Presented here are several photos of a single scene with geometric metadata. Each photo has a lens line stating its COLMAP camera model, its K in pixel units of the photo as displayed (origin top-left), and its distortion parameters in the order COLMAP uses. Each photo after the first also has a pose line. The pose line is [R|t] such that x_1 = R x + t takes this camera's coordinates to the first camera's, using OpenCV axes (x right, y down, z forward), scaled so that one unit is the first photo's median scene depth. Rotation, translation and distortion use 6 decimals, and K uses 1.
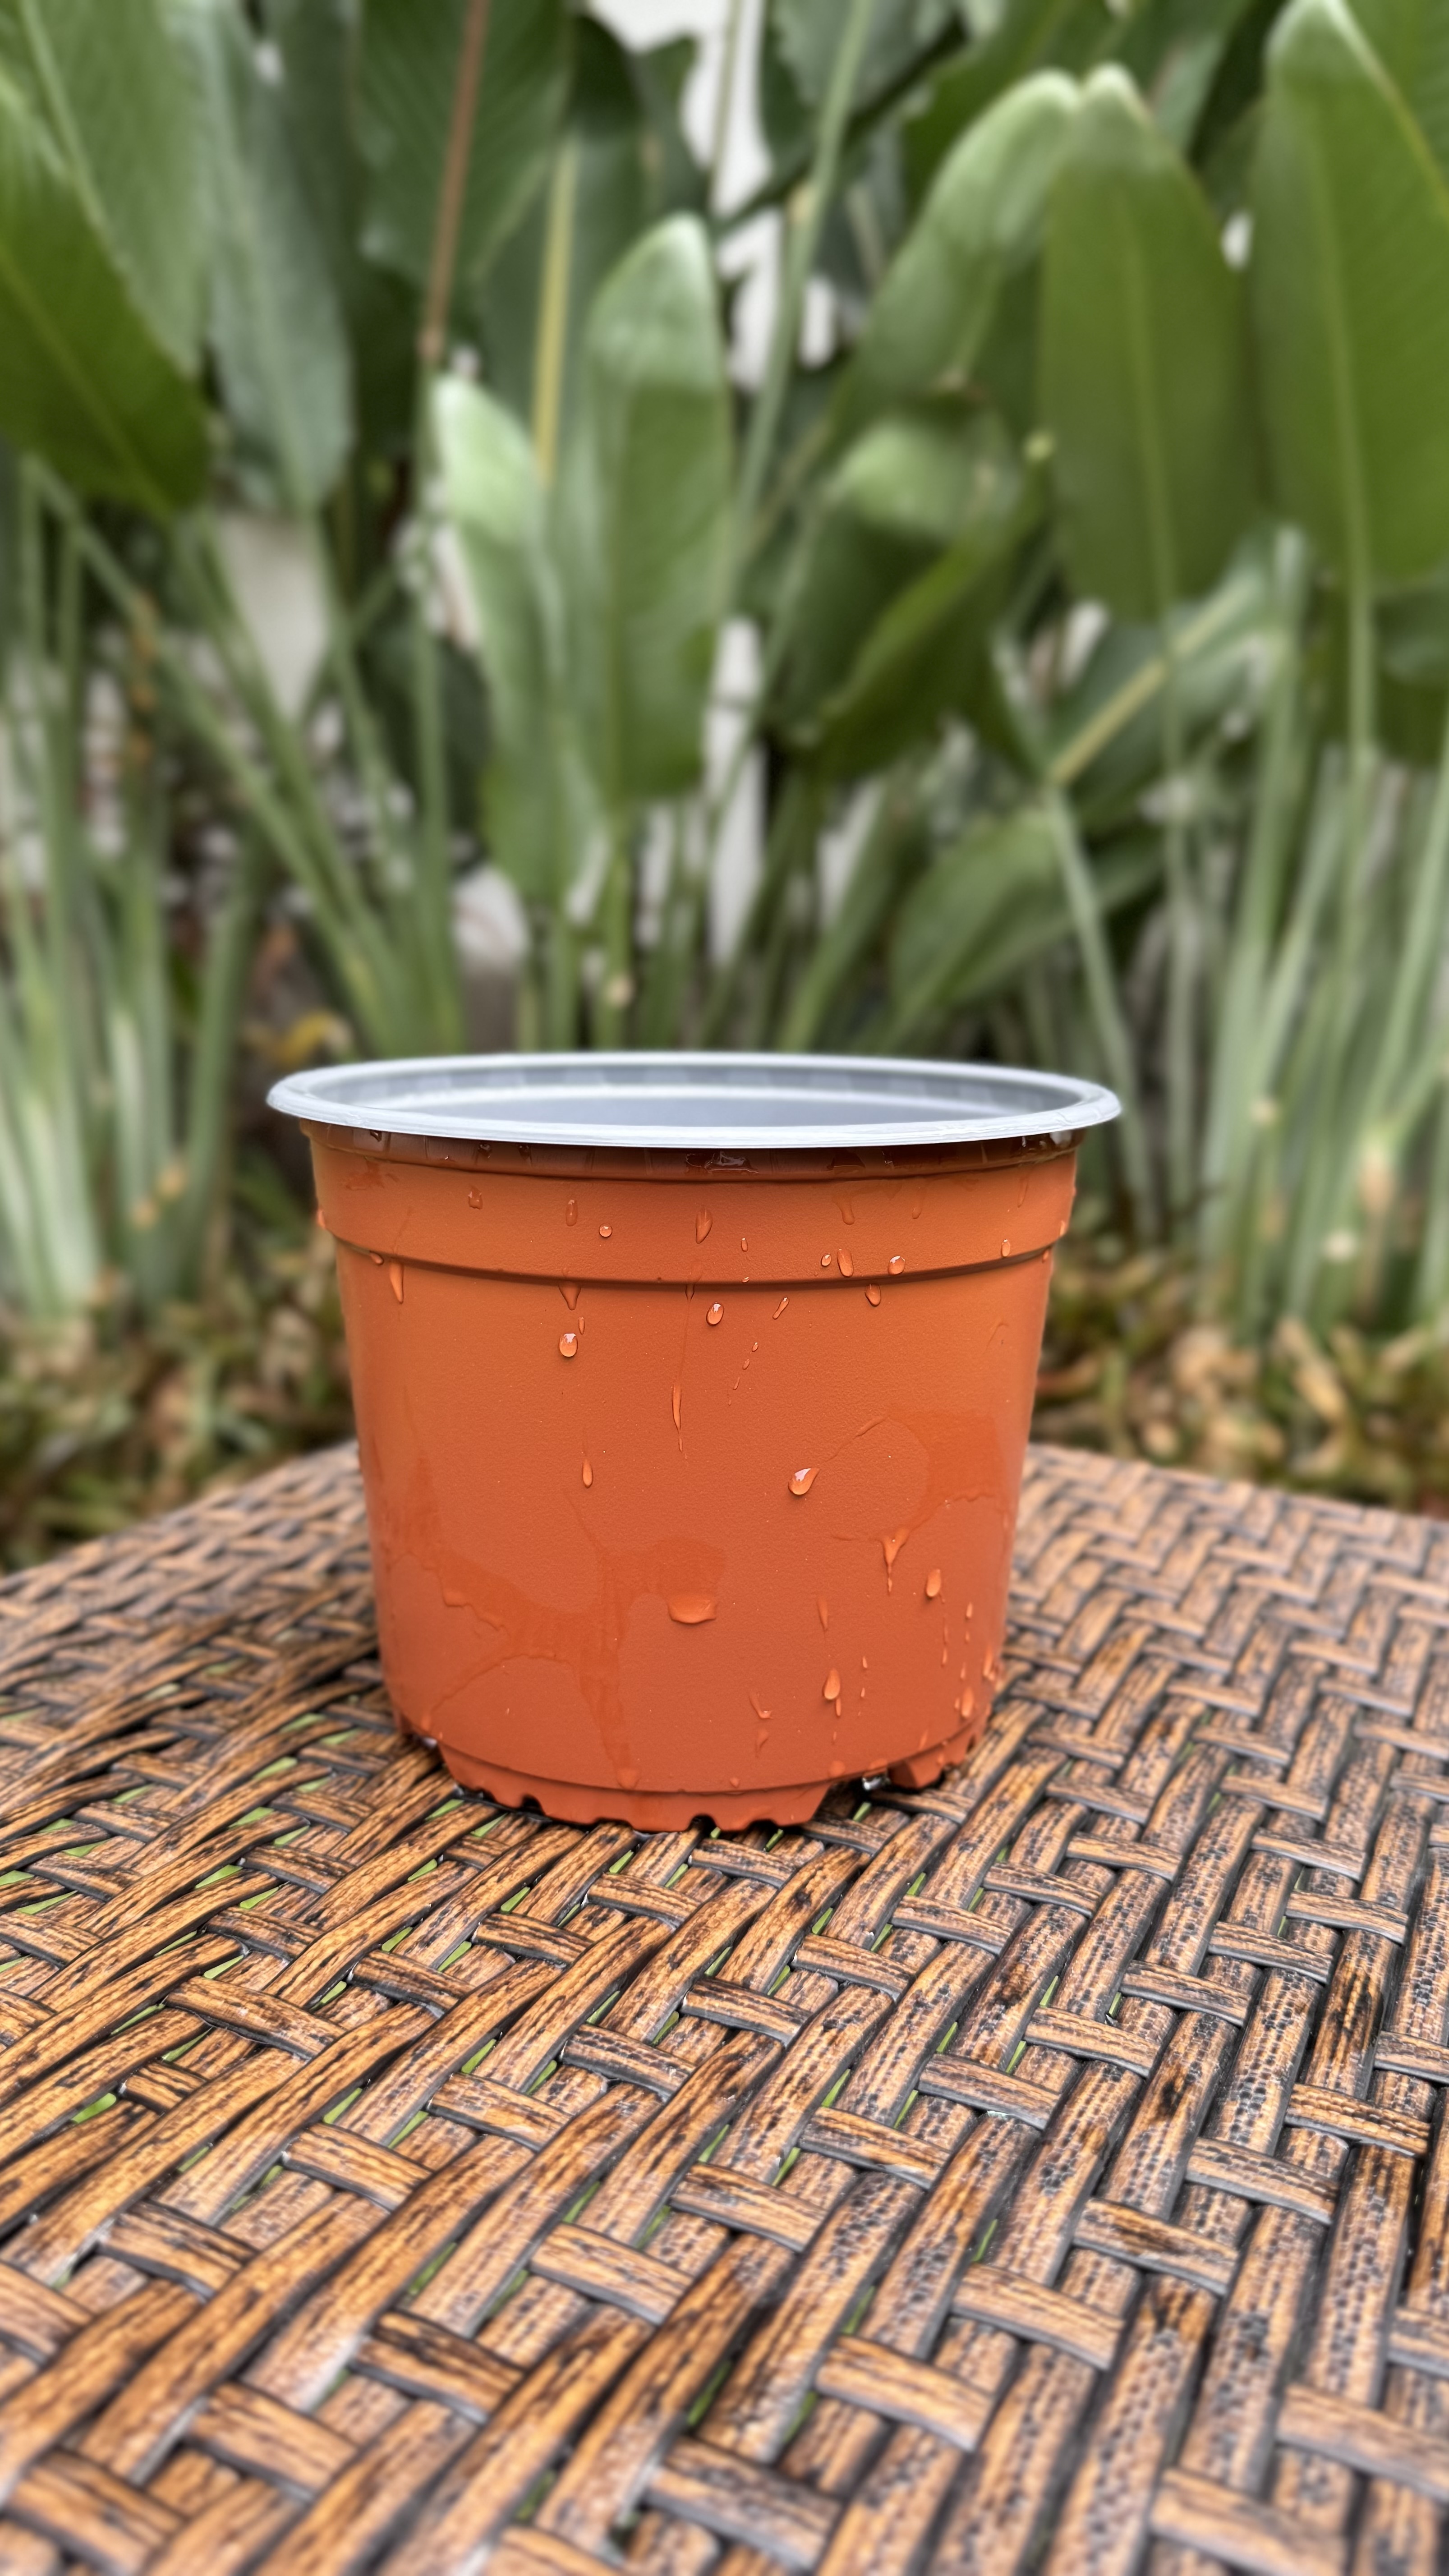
lens RADIAL K [[1879.5, 0, 724.5], [0, 1879.5, 1288.0], [0, 0, 1]] dist [-0.044535, 0.022400]
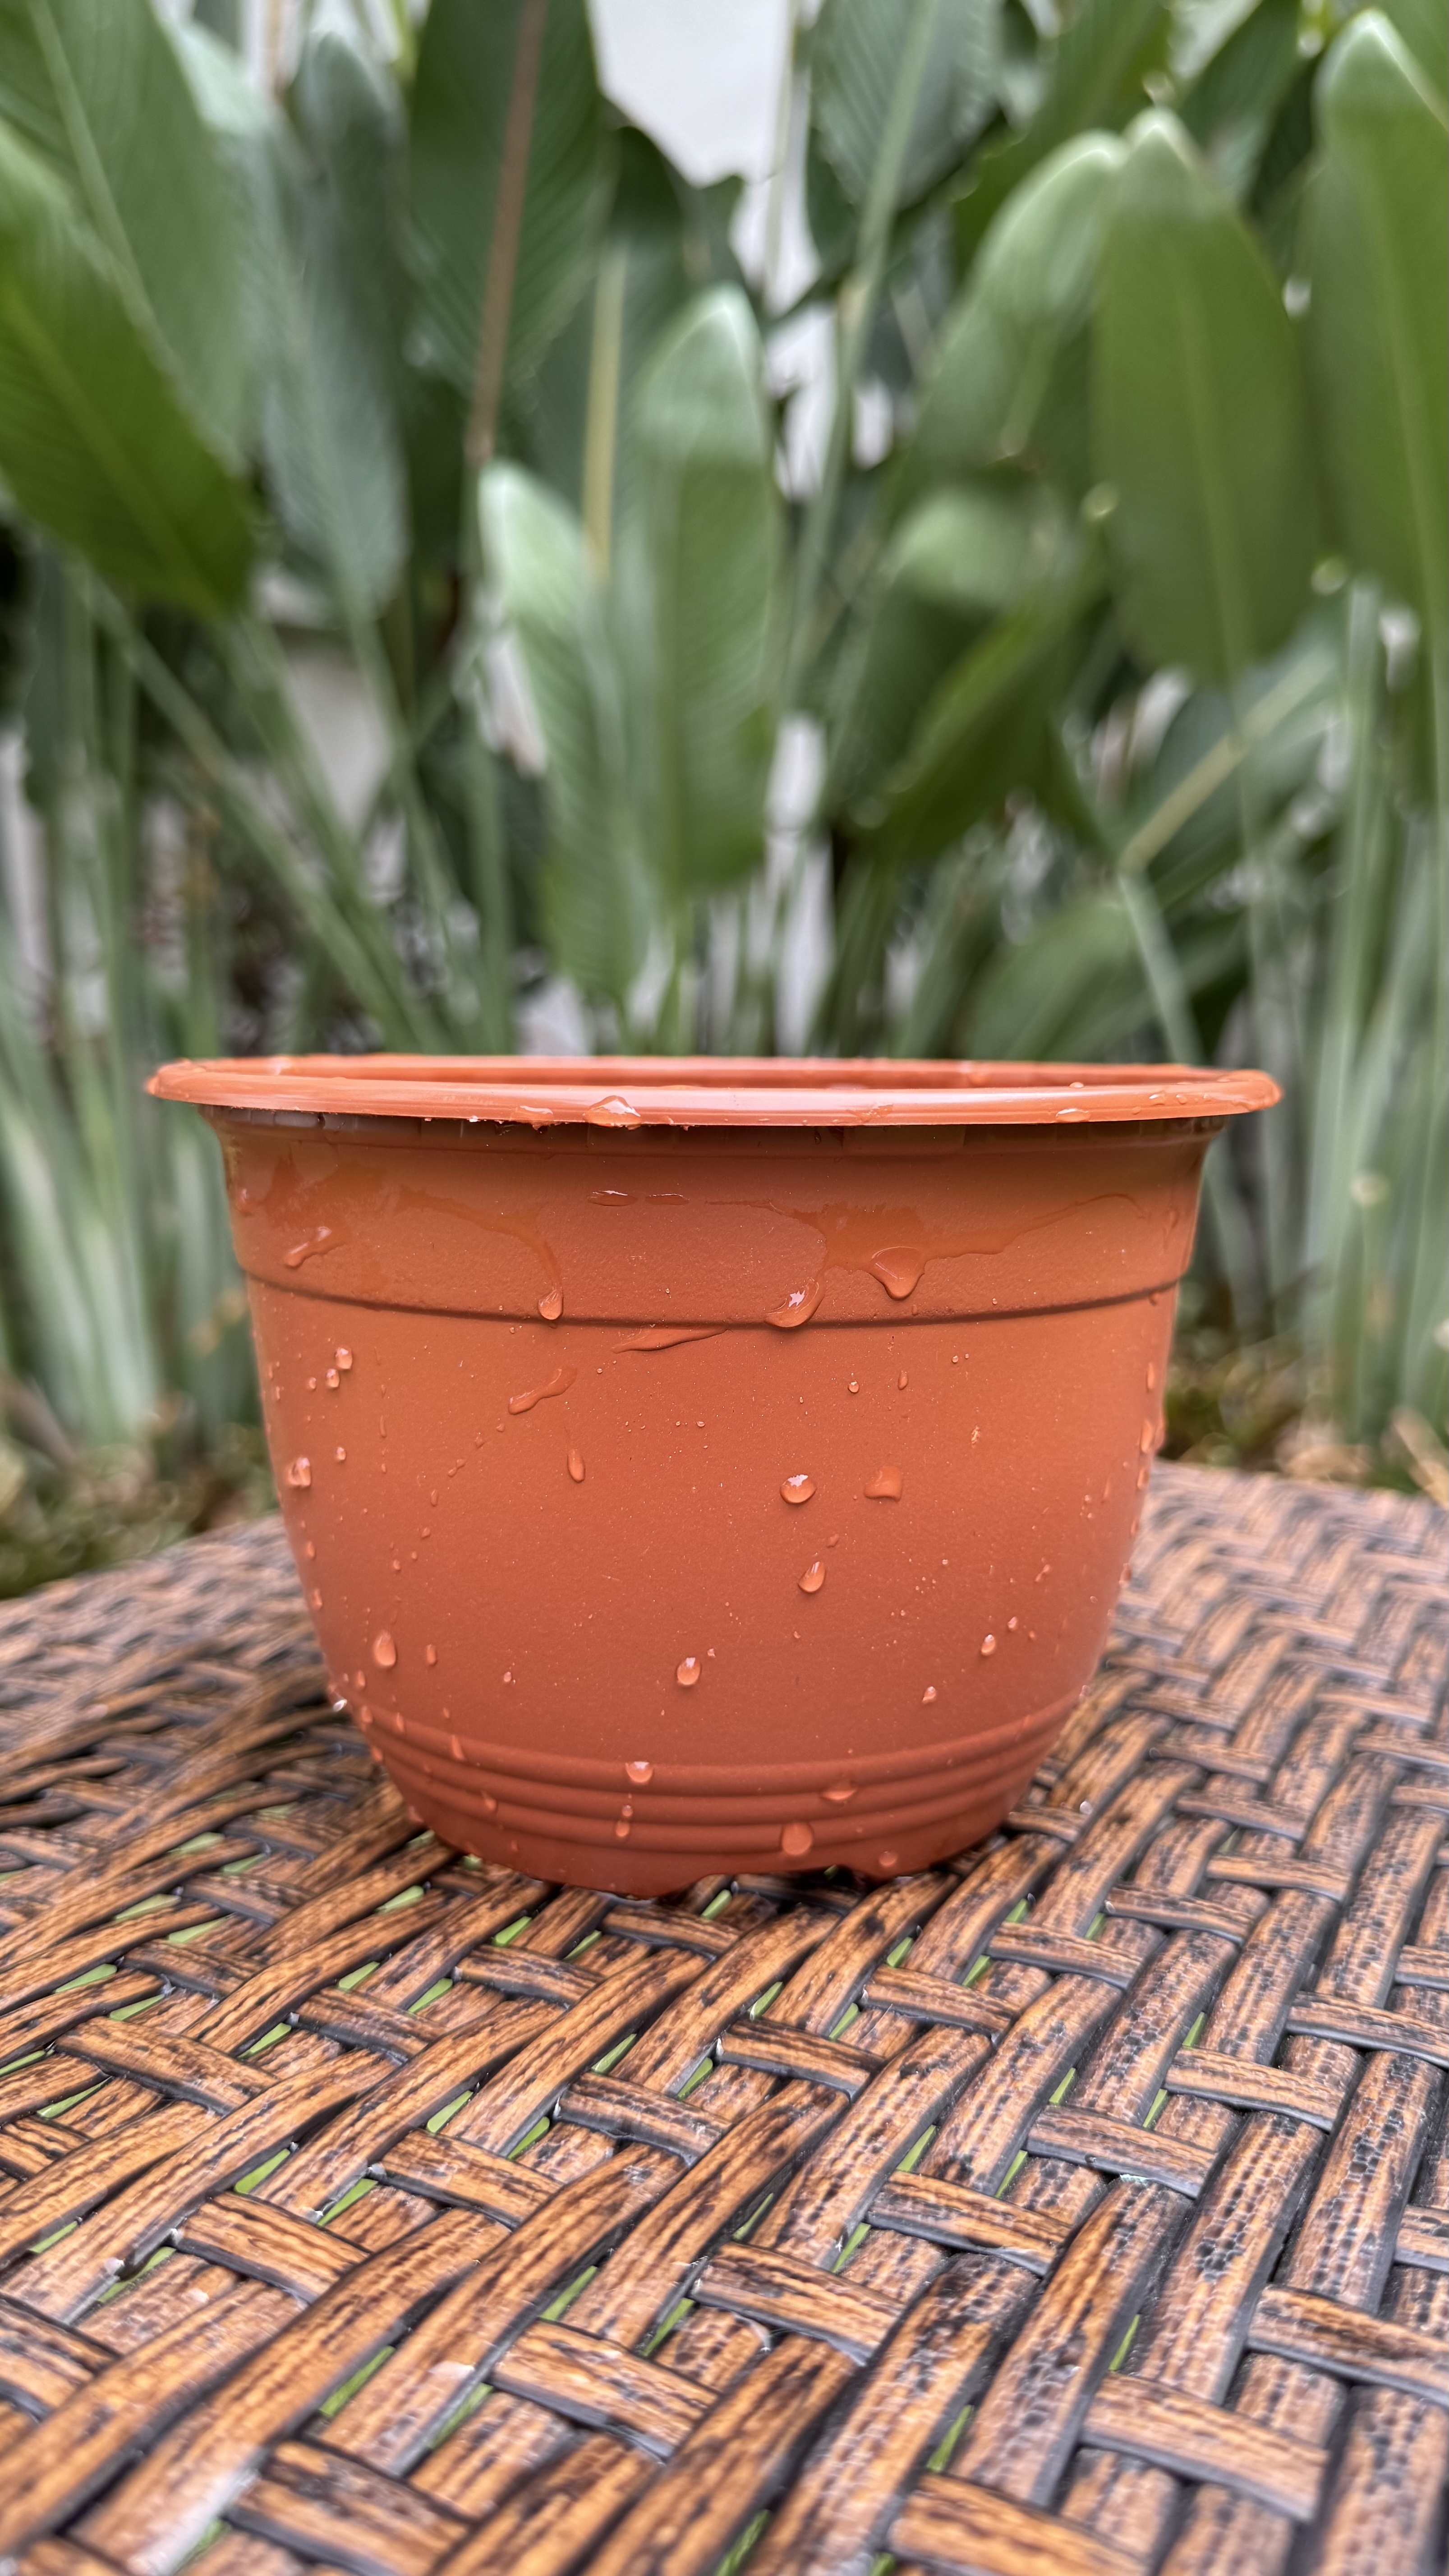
lens RADIAL K [[1913.7, 0, 726.5], [0, 1913.7, 1275.9], [0, 0, 1]] dist [-0.060227, 0.026960]
pose [[0.998743, -0.027892, -0.041652, 0.022073], [0.024550, 0.996595, -0.078718, 0.122652], [0.043706, 0.077597, 0.996026, 0.188064]]
